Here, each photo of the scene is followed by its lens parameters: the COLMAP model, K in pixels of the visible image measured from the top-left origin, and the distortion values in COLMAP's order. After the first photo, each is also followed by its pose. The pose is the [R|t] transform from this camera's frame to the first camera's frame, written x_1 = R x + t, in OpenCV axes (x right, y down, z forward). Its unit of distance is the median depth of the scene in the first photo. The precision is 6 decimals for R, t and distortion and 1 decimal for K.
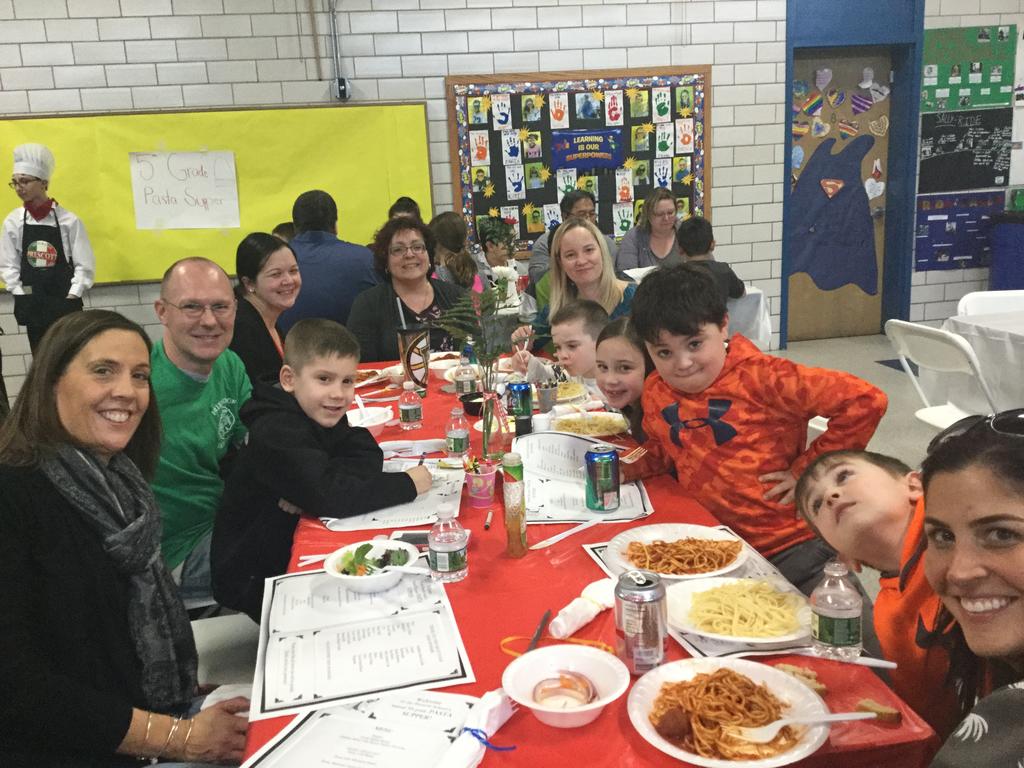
lens RADIAL K [[962.0, 0, 507.0], [0, 962.0, 391.5], [0, 0, 1]] dist [0.064868, 0.000000]
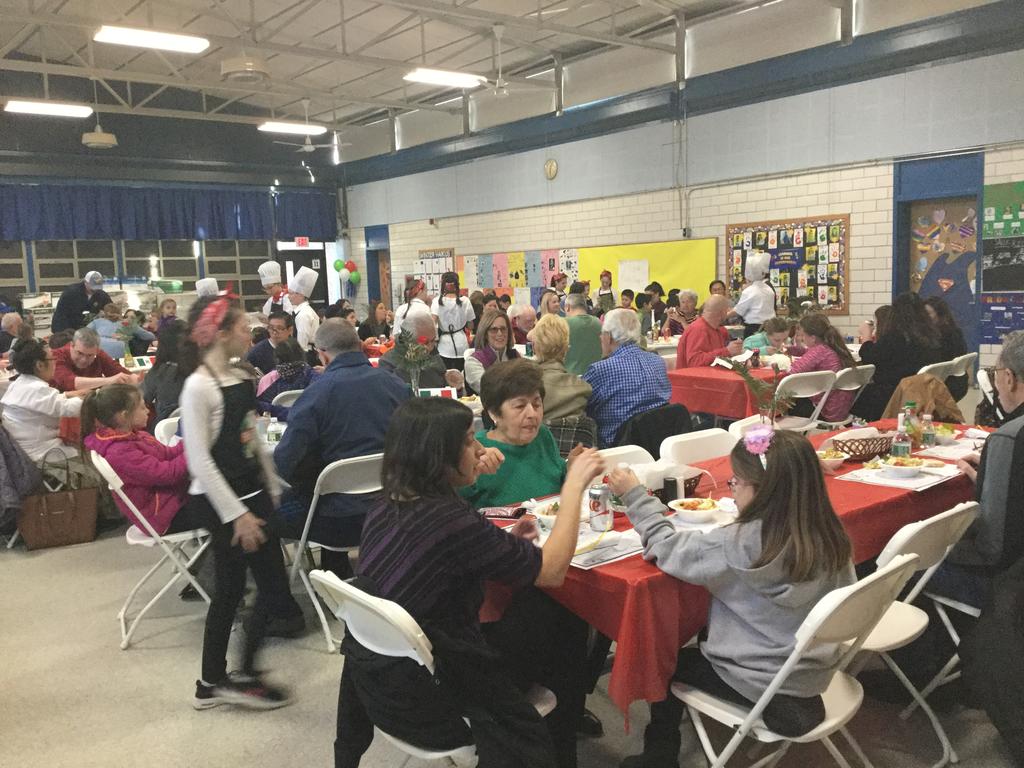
lens RADIAL K [[962.0, 0, 515.0], [0, 962.0, 386.9], [0, 0, 1]] dist [0.064868, 0.000000]
pose [[0.451925, 0.134516, -0.881855, 1.533705], [-0.193160, 0.979868, 0.050478, 0.001201], [0.870892, 0.147527, 0.468810, -0.310577]]
